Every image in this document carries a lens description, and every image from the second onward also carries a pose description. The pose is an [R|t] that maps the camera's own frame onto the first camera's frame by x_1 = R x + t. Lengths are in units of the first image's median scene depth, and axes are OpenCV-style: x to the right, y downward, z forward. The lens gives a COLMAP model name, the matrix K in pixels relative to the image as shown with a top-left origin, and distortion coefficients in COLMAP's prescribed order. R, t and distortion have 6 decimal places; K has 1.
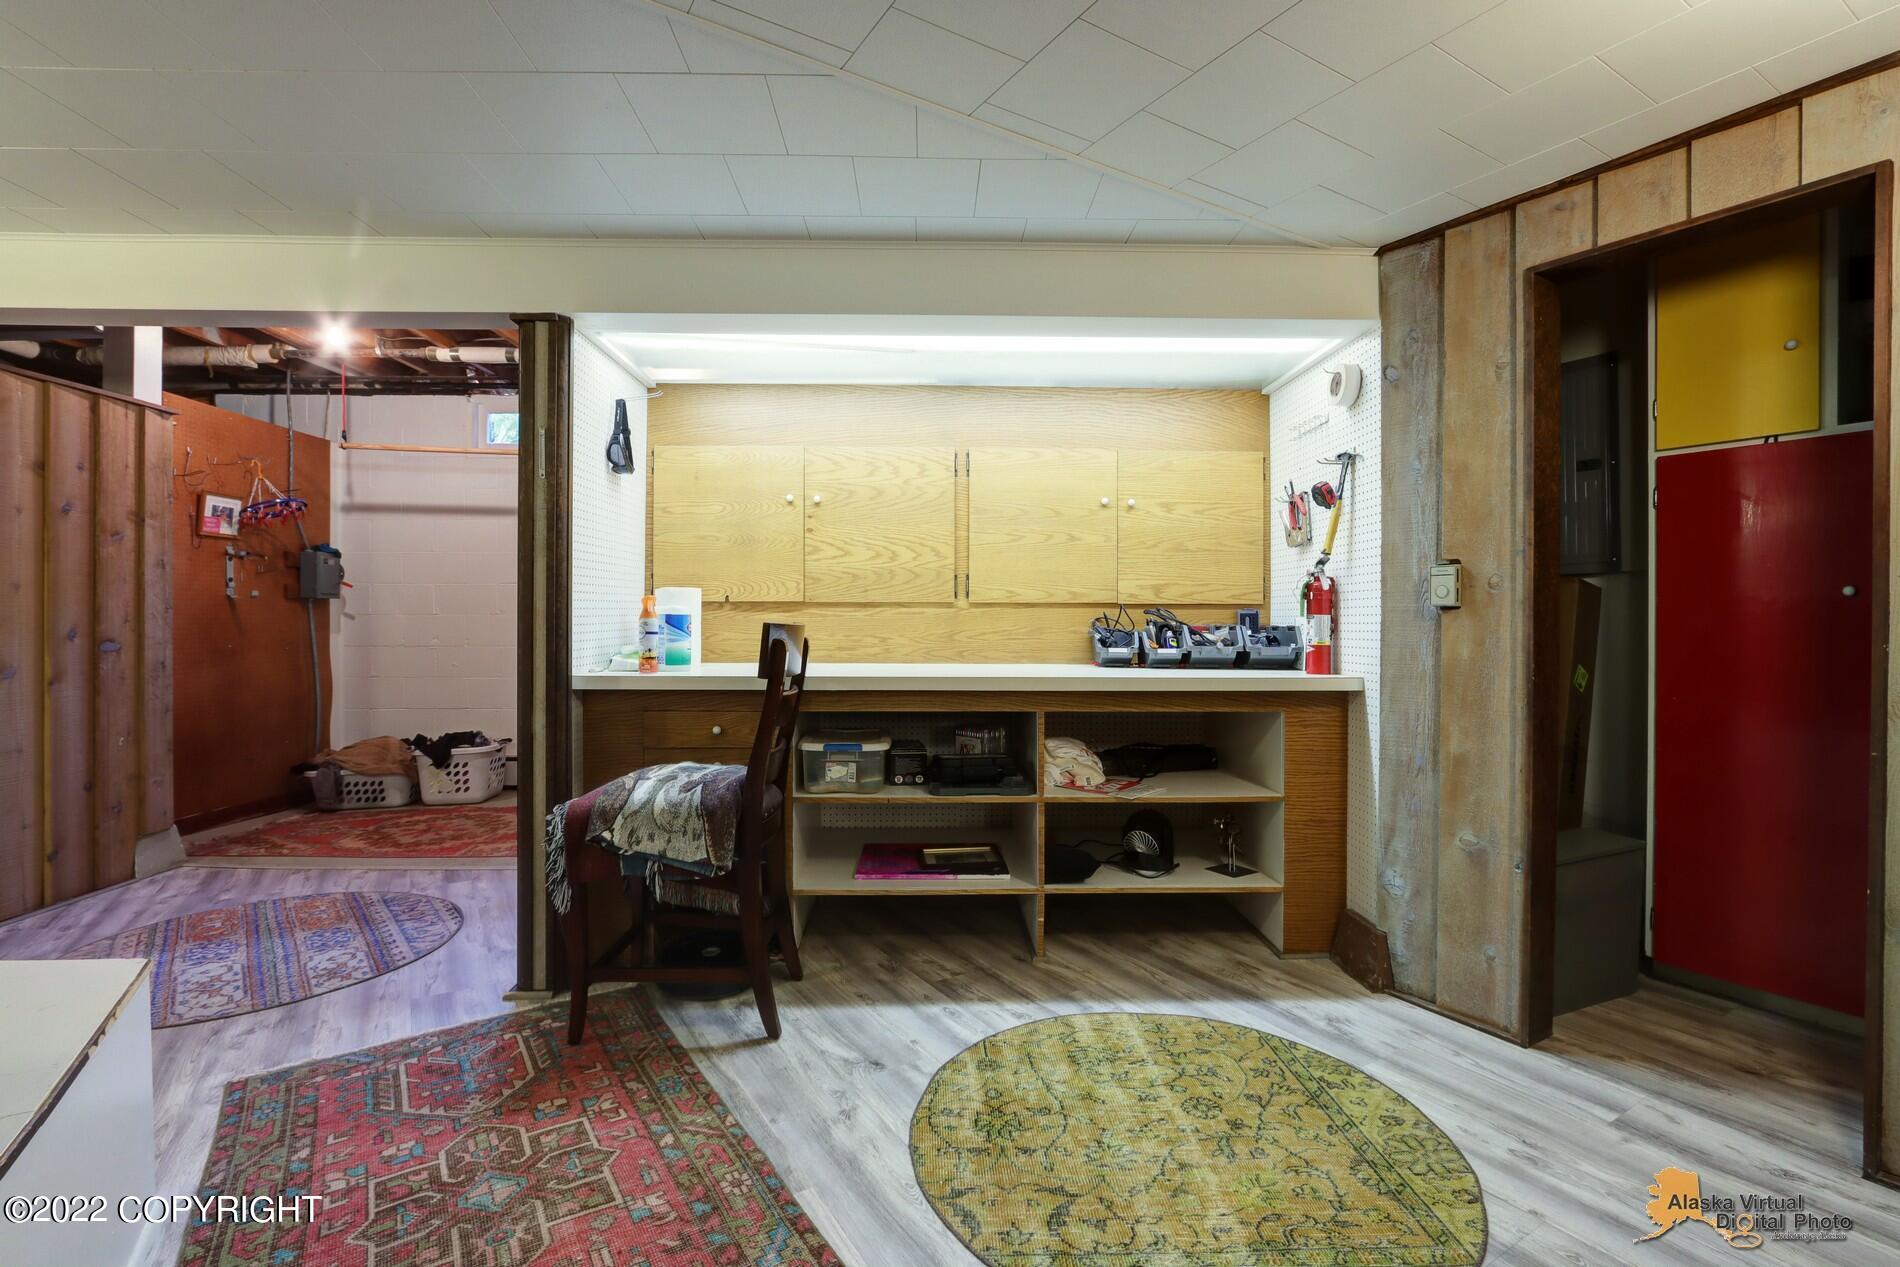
lens RADIAL K [[880.4, 0, 949.9], [0, 880.4, 602.0], [0, 0, 1]] dist [-0.016715, 0.000878]
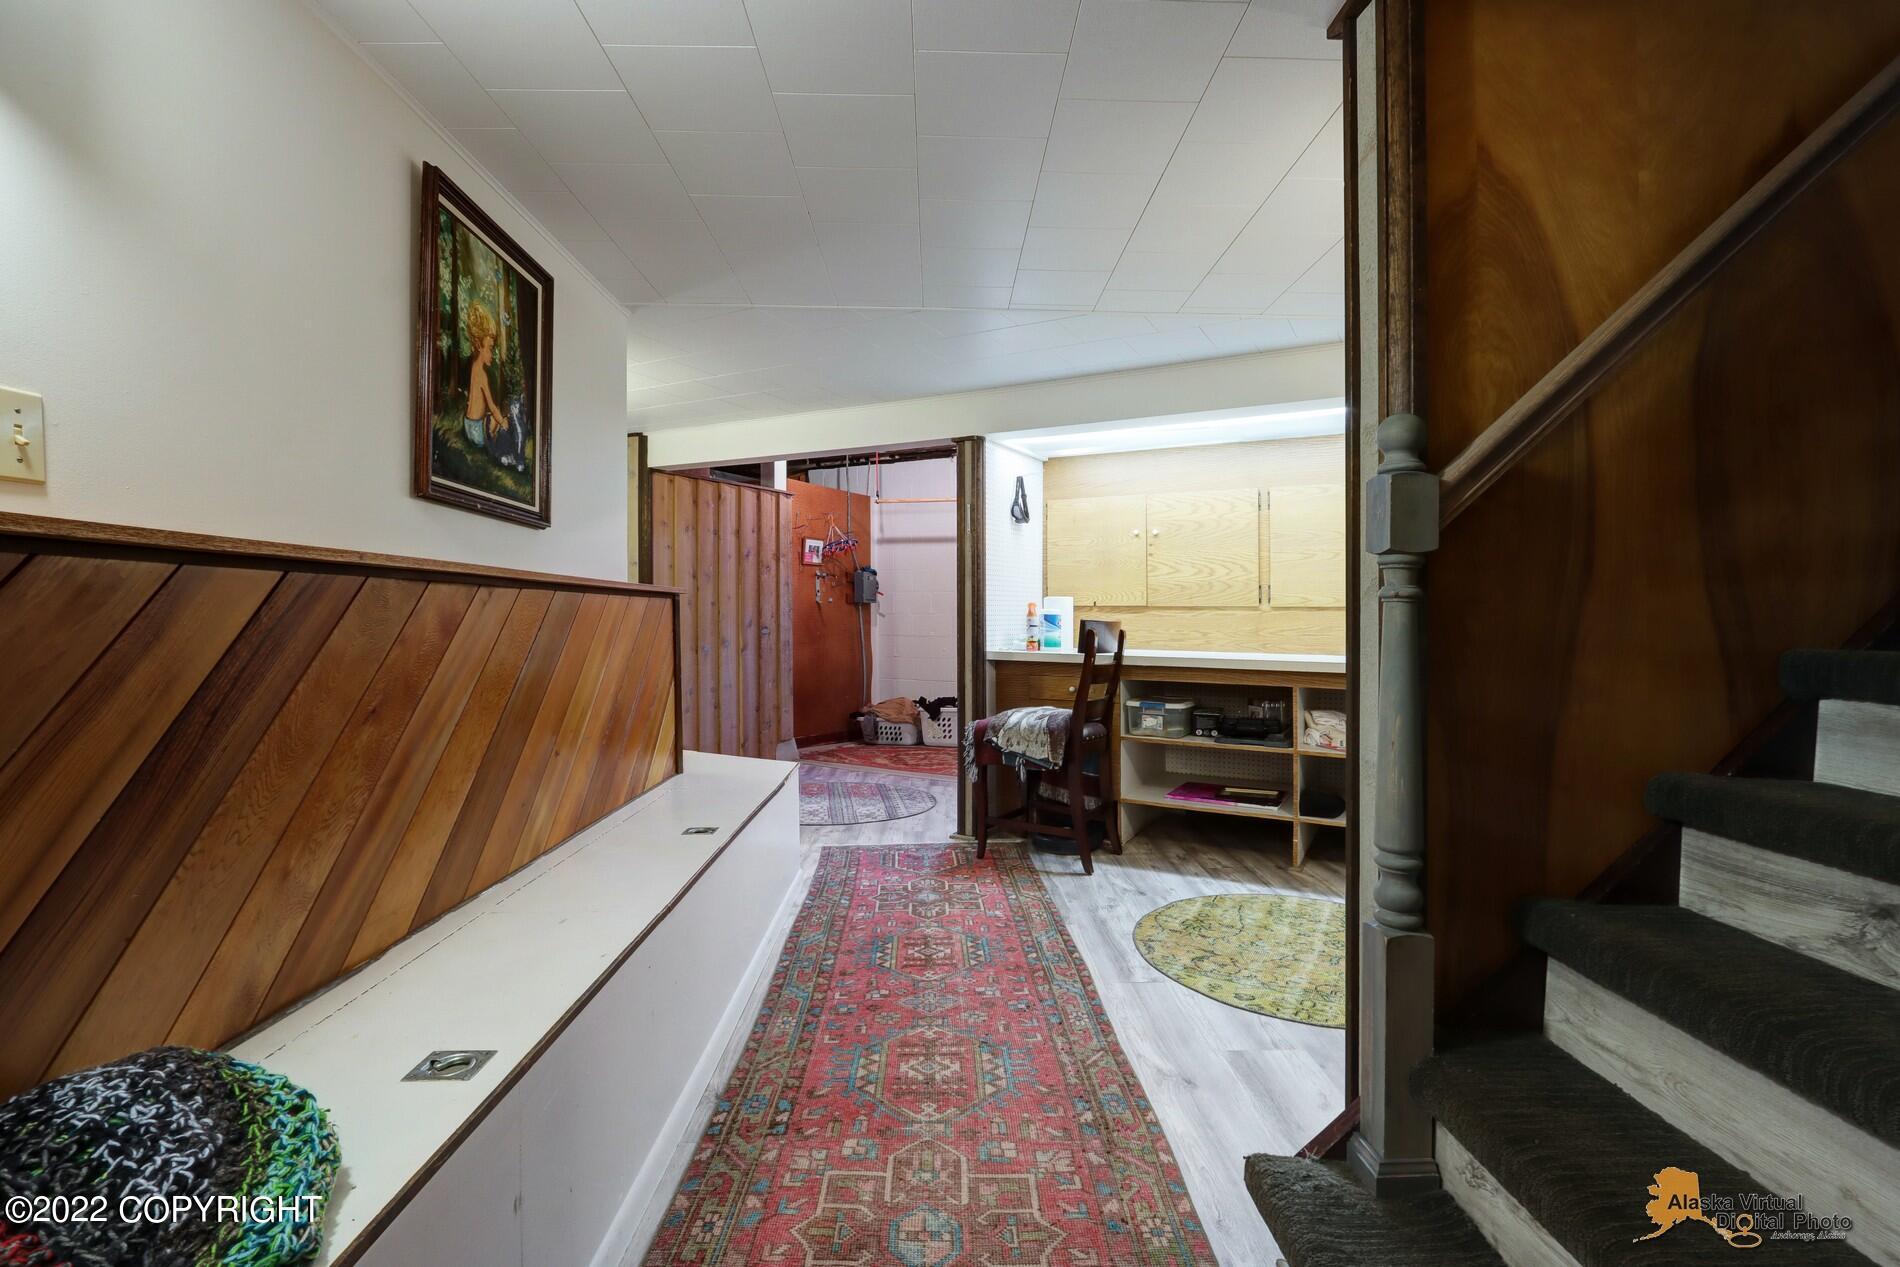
lens RADIAL K [[887.5, 0, 936.7], [0, 887.5, 629.2], [0, 0, 1]] dist [-0.012655, 0.000750]
pose [[0.852560, 0.013802, -0.522446, 0.290830], [0.001680, 0.999574, 0.029147, -0.004936], [0.522626, -0.025727, 0.852174, -0.381634]]
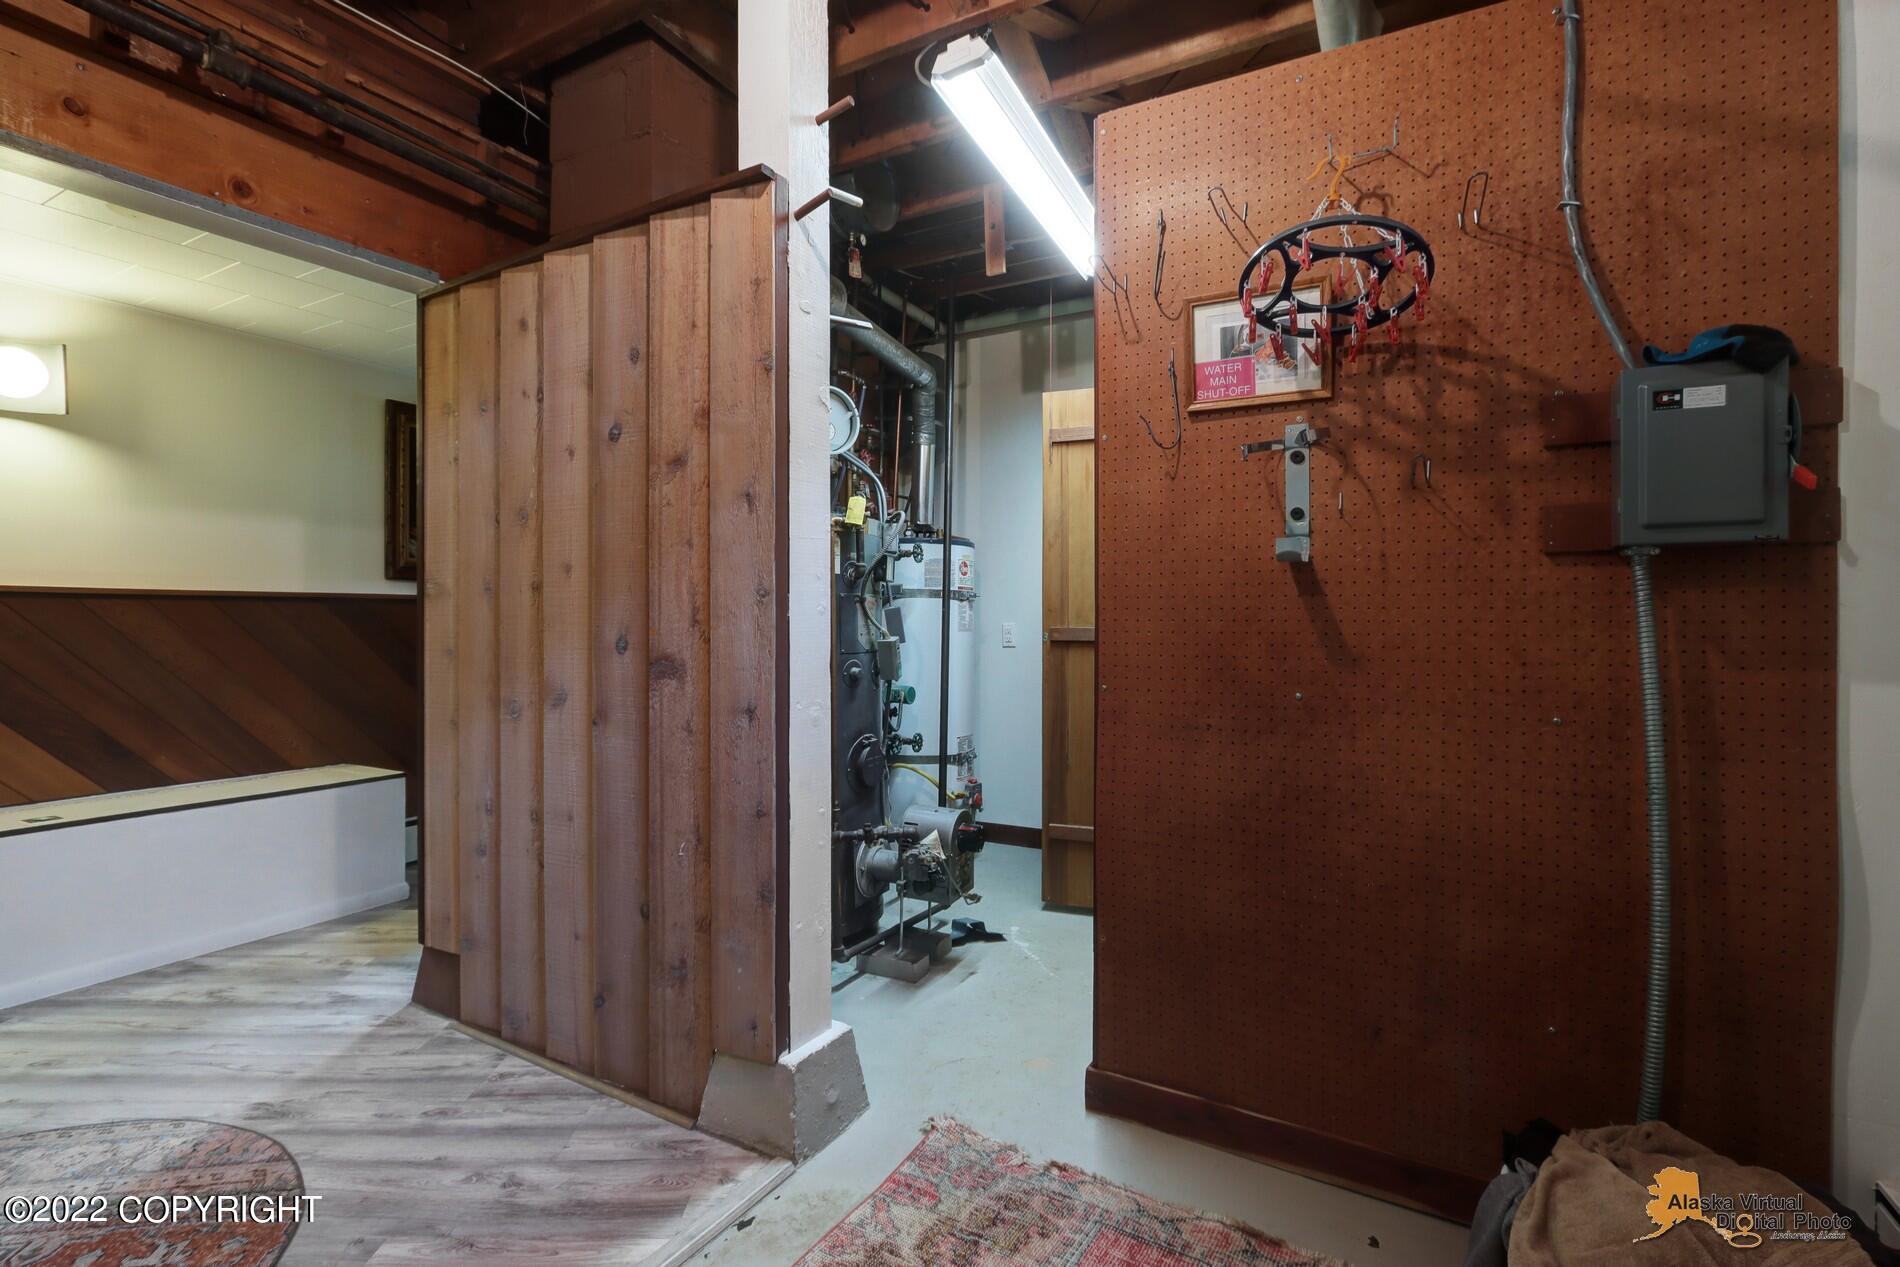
lens RADIAL K [[887.5, 0, 936.7], [0, 887.5, 629.2], [0, 0, 1]] dist [-0.012655, 0.000750]
pose [[-0.503535, 0.004761, -0.863962, -0.603703], [0.011674, 0.999931, -0.001293, 0.031064], [0.863896, -0.010737, -0.503556, 1.497902]]
